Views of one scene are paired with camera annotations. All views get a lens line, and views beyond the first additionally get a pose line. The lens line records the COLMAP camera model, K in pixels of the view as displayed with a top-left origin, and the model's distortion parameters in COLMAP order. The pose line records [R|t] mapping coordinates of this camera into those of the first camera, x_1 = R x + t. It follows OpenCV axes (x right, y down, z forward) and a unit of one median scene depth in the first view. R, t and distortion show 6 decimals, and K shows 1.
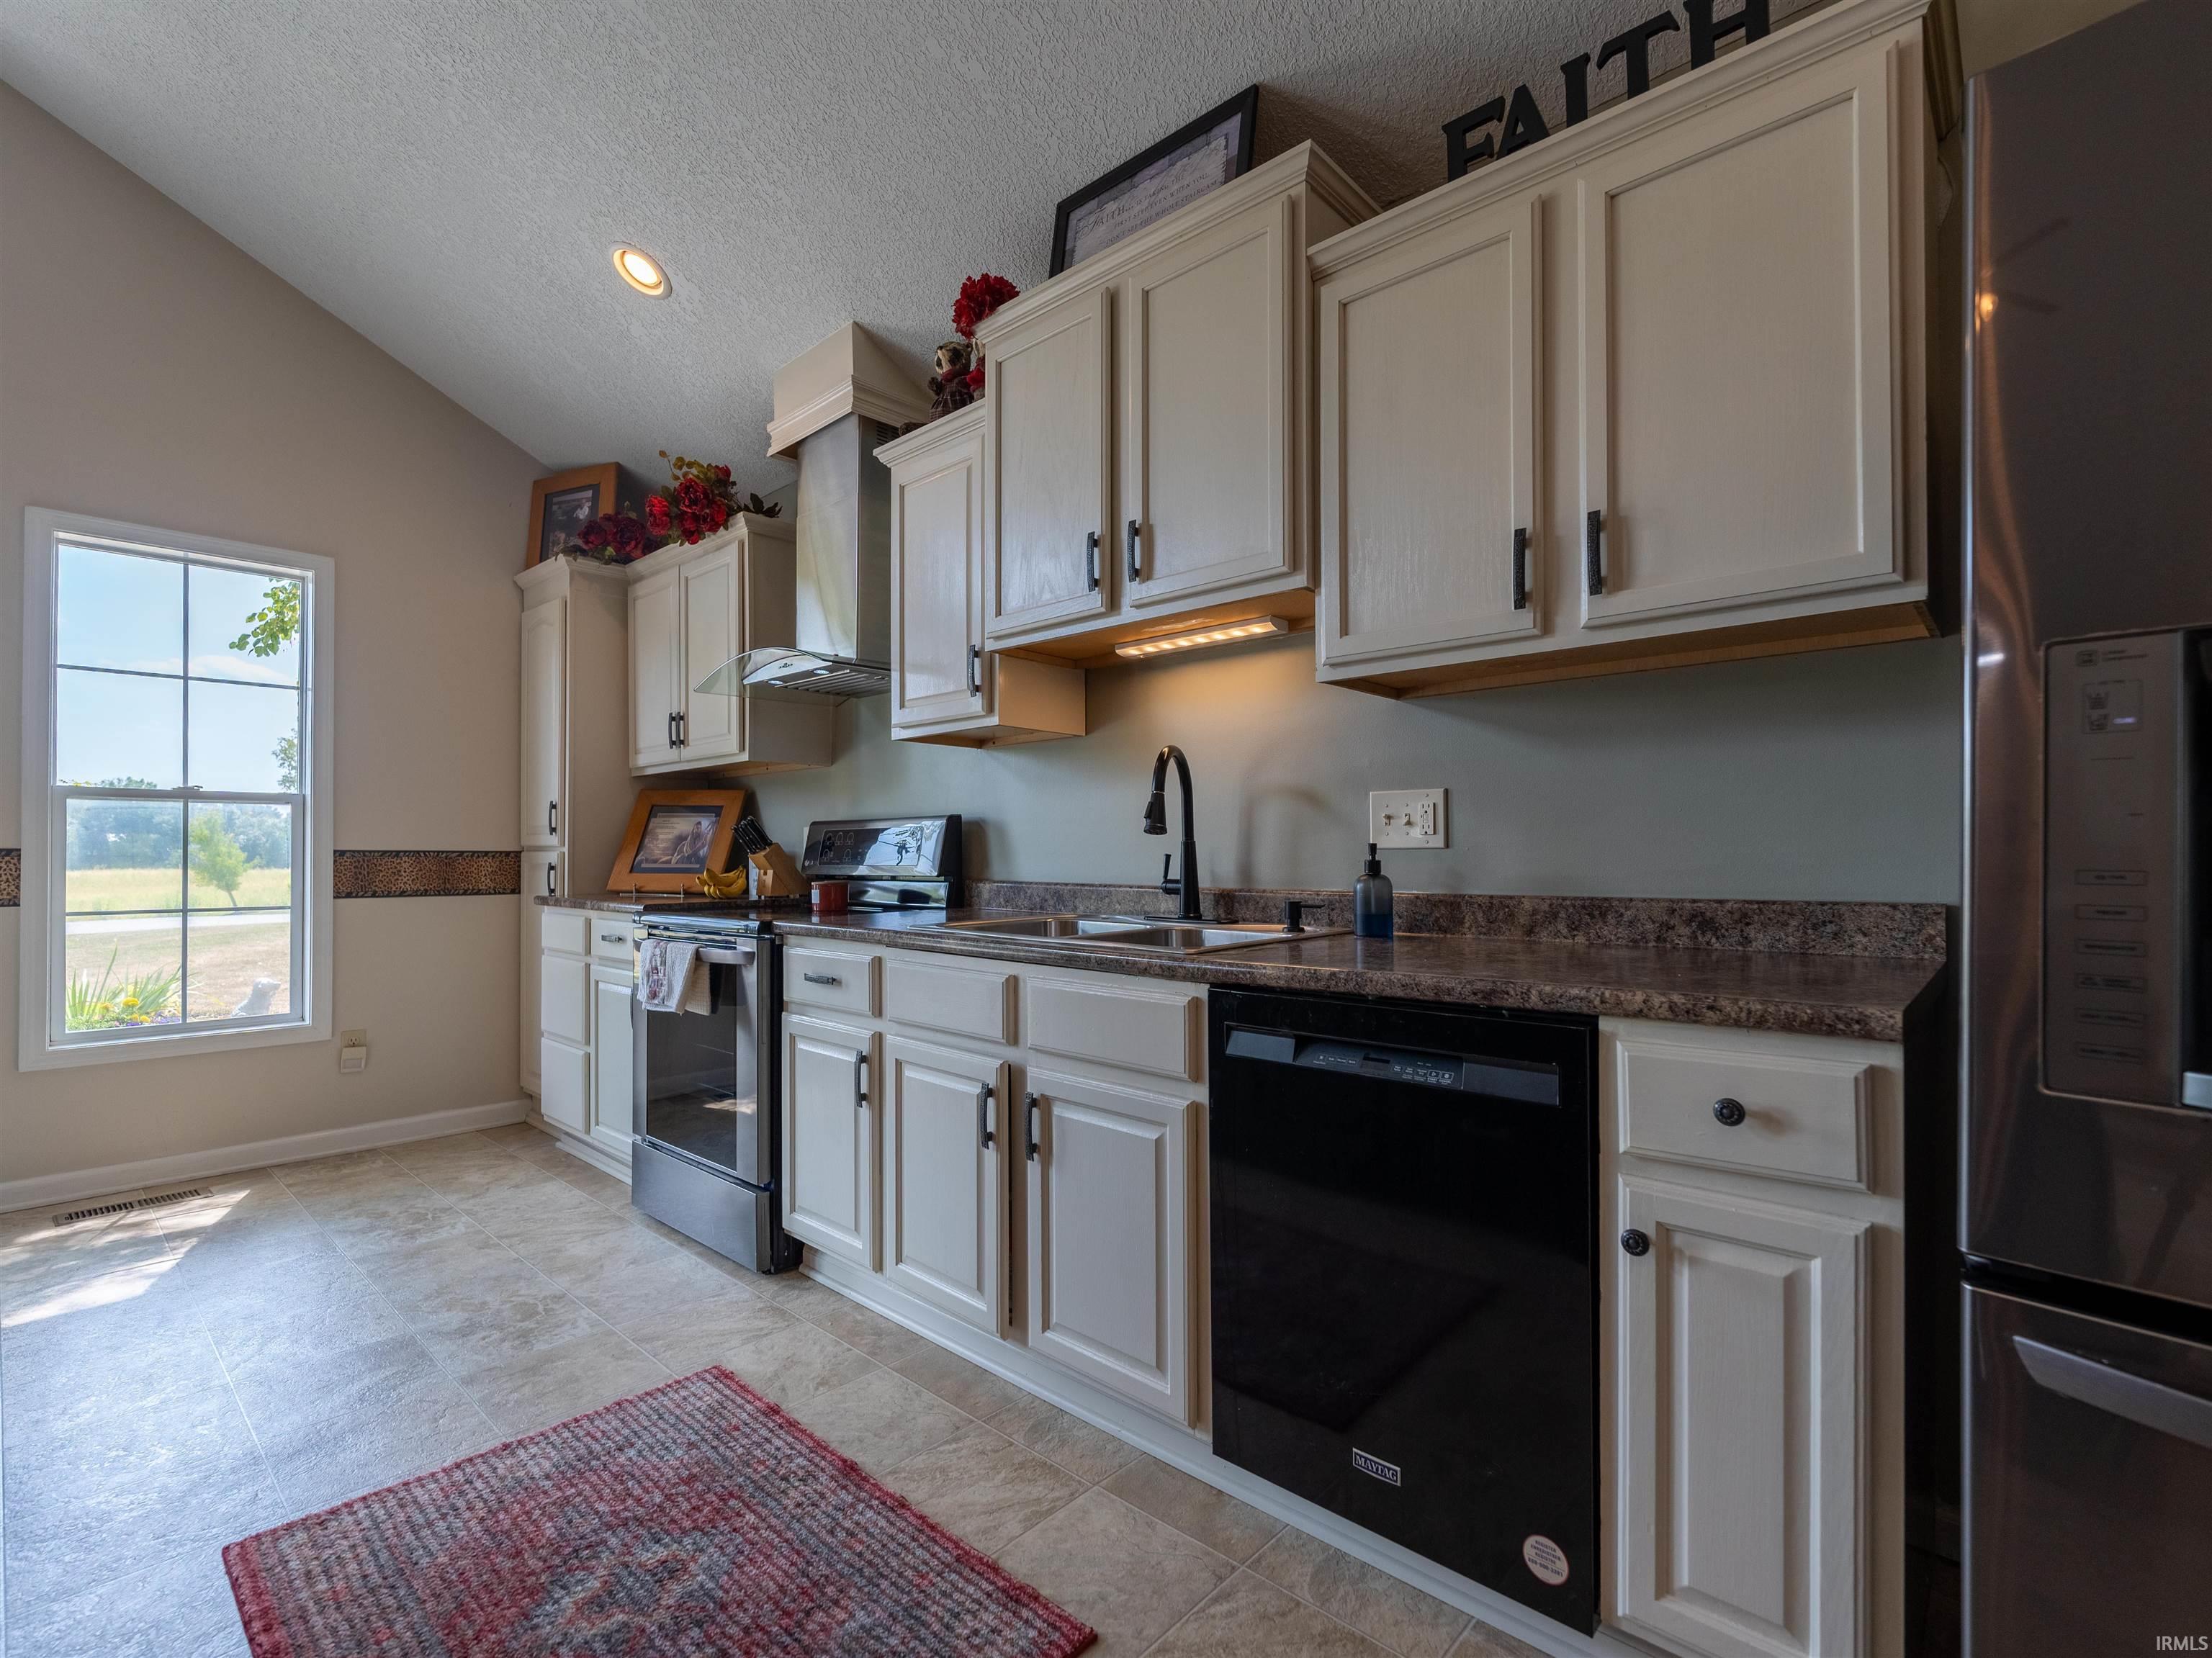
lens RADIAL K [[1047.4, 0, 1095.8], [0, 1047.4, 856.3], [0, 0, 1]] dist [0.004400, 0.000729]
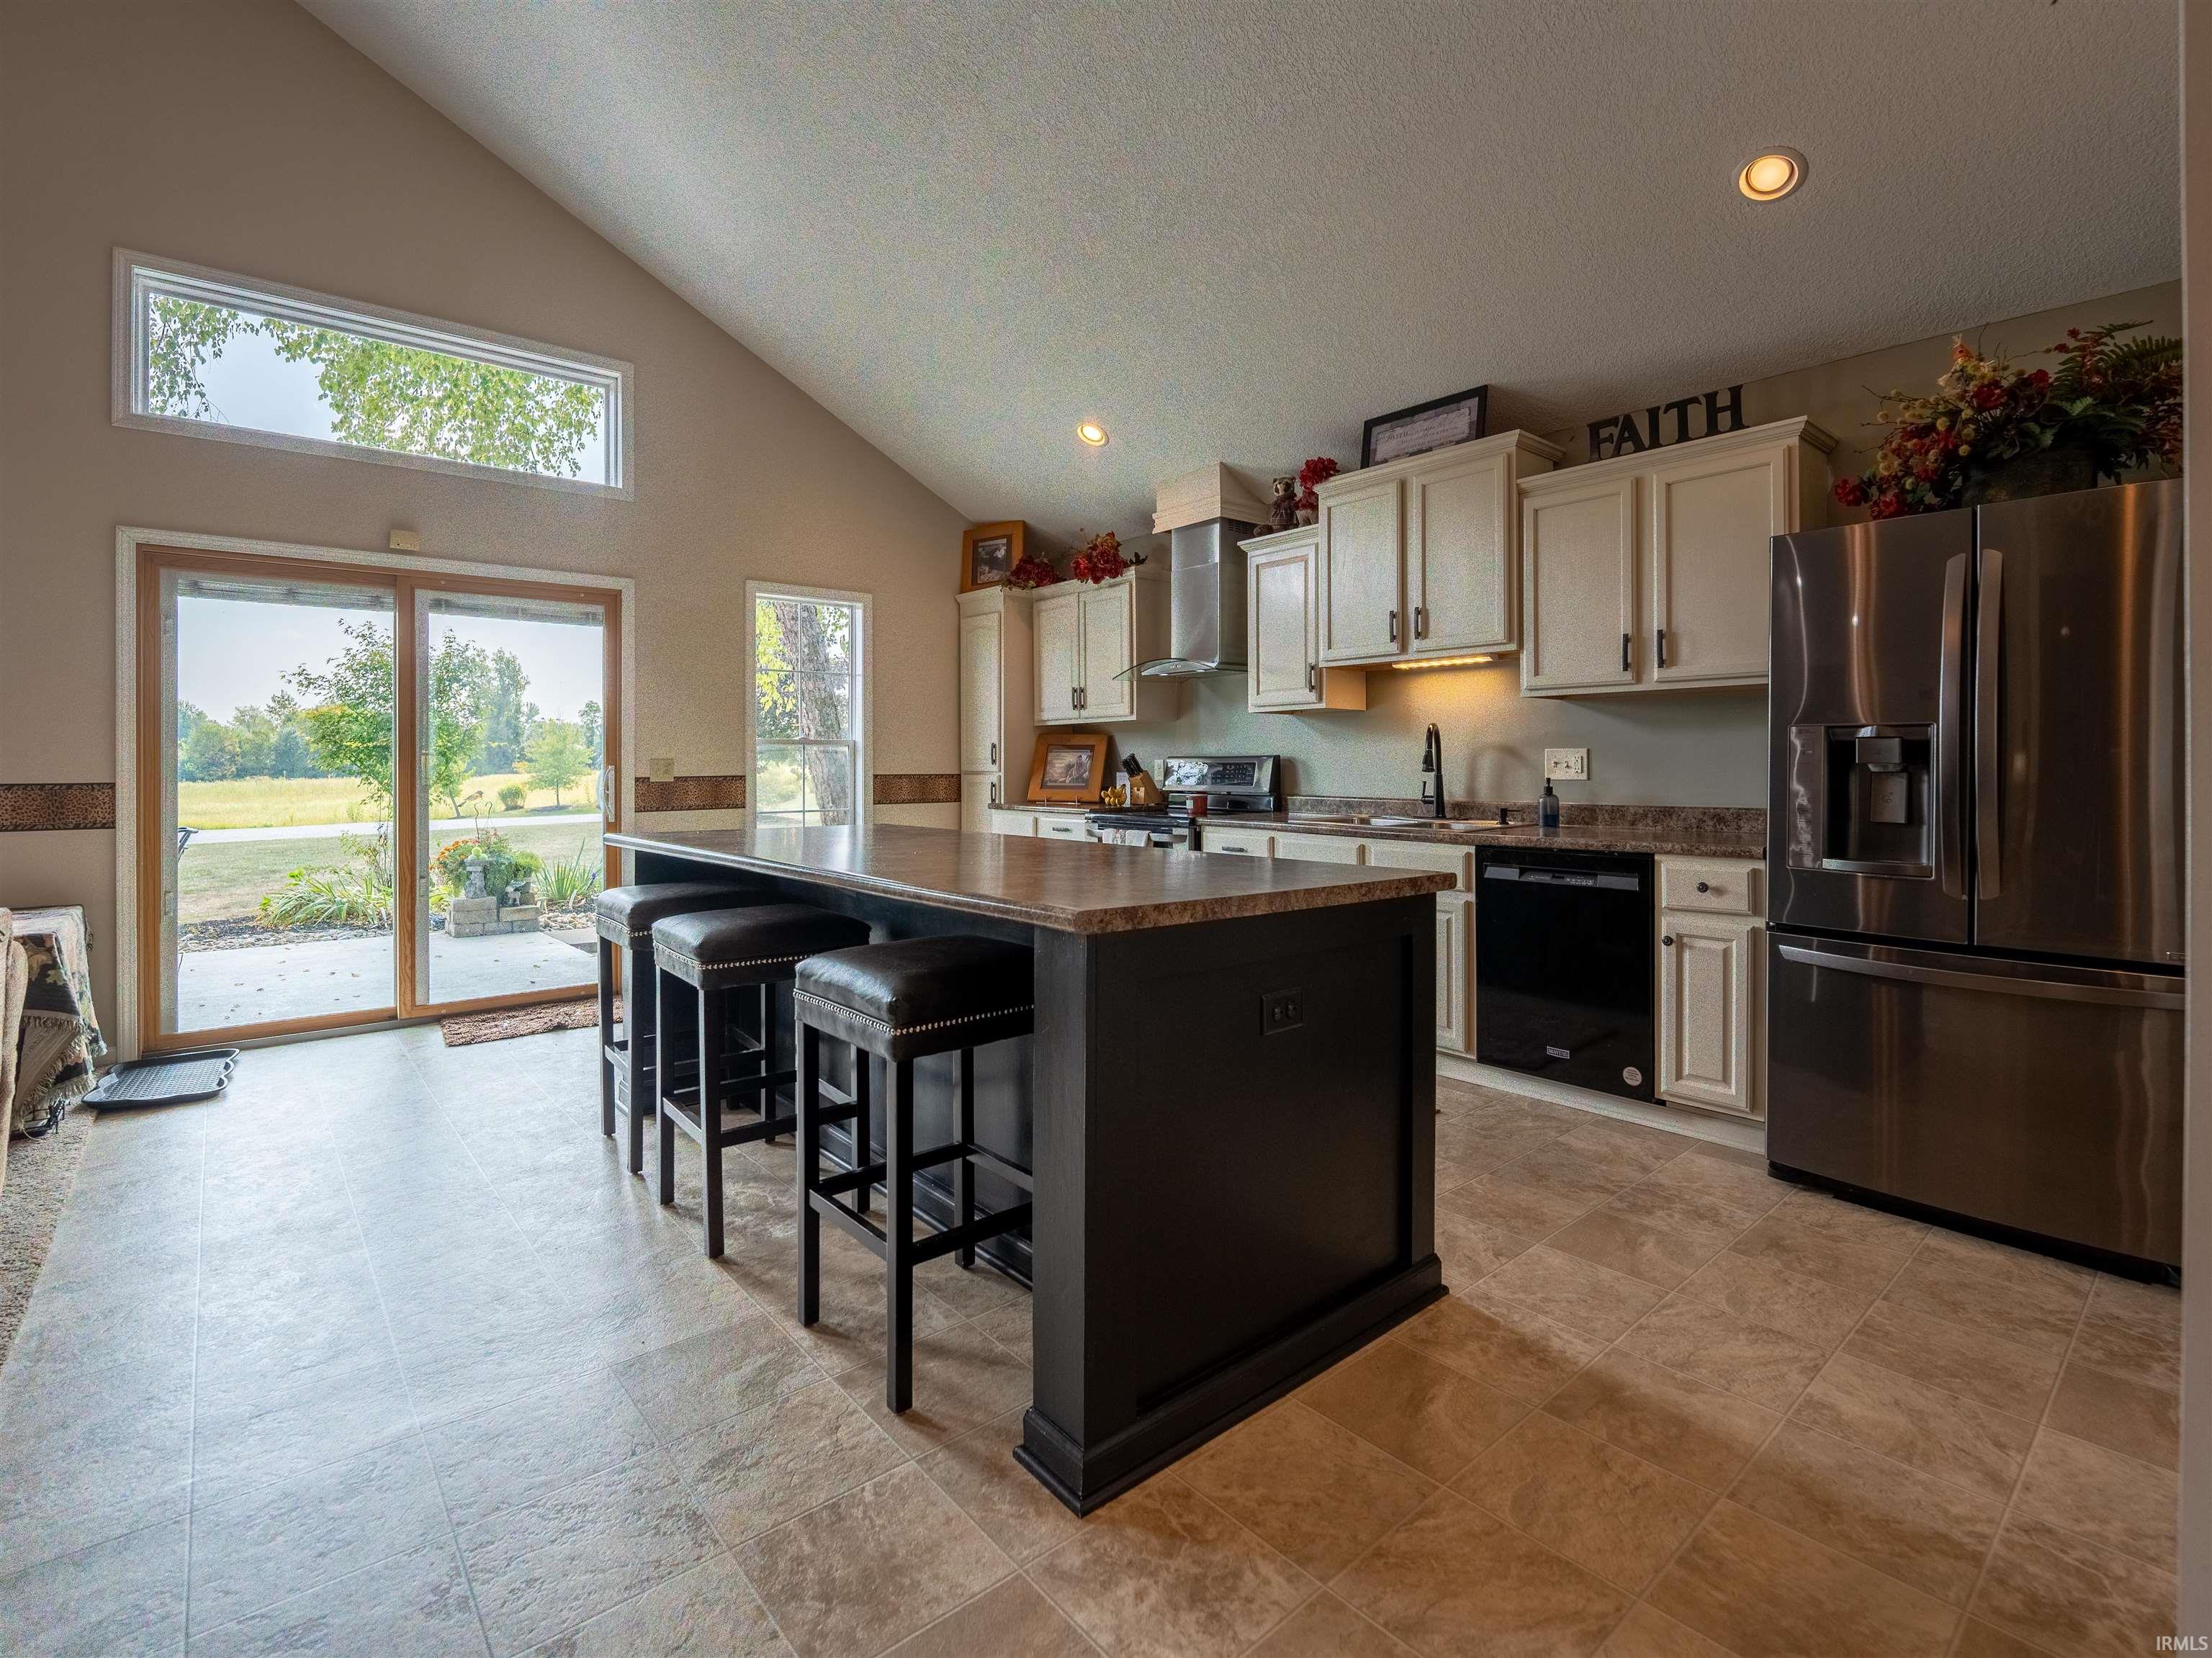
lens RADIAL K [[1062.9, 0, 1112.4], [0, 1062.9, 765.2], [0, 0, 1]] dist [0.007771, -0.001391]
pose [[0.995981, 0.000799, -0.089557, -0.333388], [-0.000750, 1.000000, 0.000581, -0.033878], [0.089558, -0.000512, 0.995982, -0.945791]]
